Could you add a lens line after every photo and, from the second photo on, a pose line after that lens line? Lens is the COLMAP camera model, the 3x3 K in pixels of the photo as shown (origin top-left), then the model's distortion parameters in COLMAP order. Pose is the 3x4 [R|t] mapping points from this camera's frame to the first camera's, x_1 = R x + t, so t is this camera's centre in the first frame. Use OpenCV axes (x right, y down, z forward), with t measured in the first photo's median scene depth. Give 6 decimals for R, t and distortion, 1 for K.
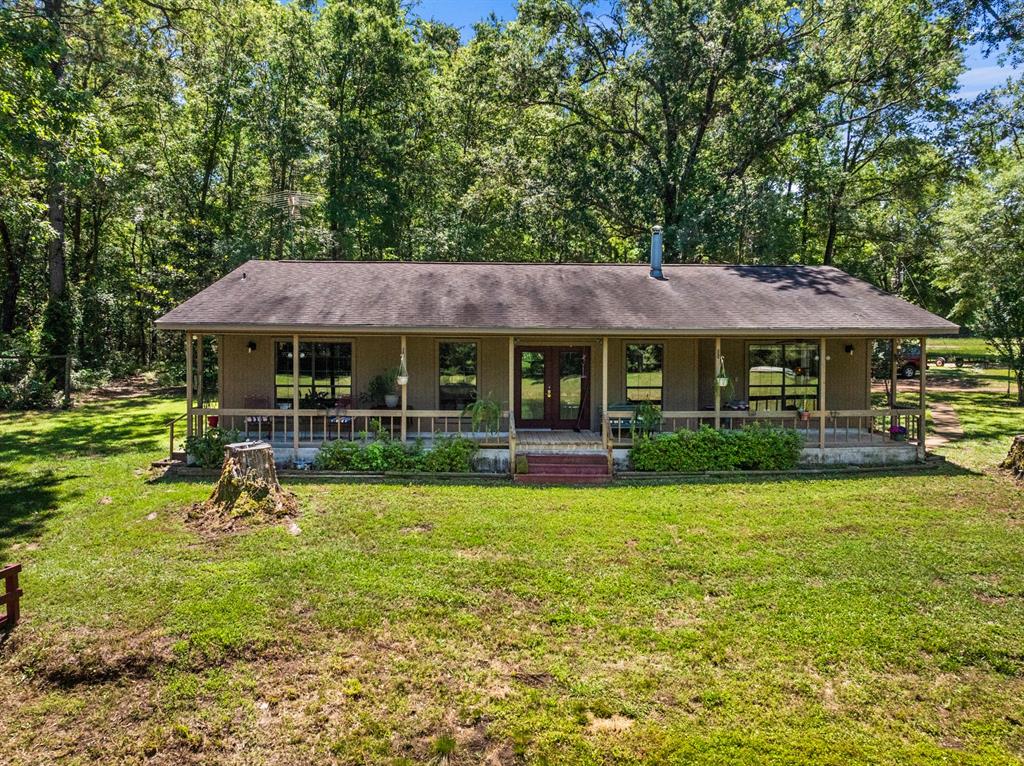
lens RADIAL K [[721.6, 0, 522.1], [0, 721.6, 337.6], [0, 0, 1]] dist [-0.015633, -0.001473]
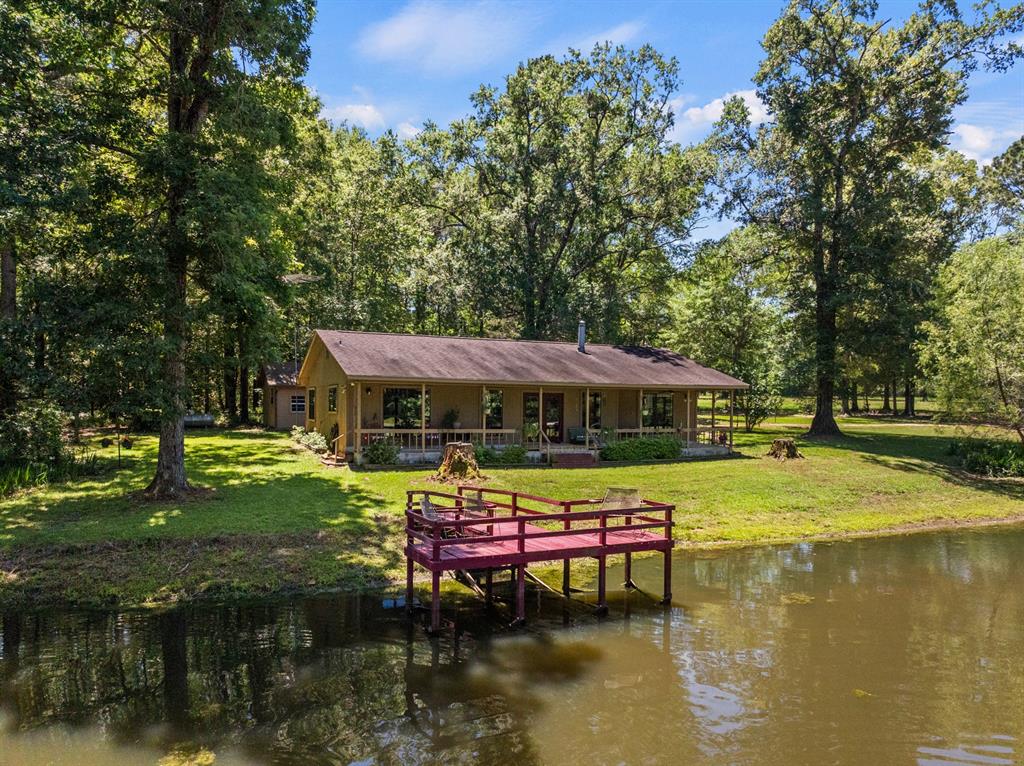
lens RADIAL K [[730.4, 0, 512.0], [0, 730.4, 383.0], [0, 0, 1]] dist [-0.004245, -0.000393]
pose [[0.927977, 0.015867, 0.372299, -0.725861], [-0.012190, 0.999851, -0.012229, 0.011783], [-0.372437, 0.006810, 0.928032, -0.605701]]
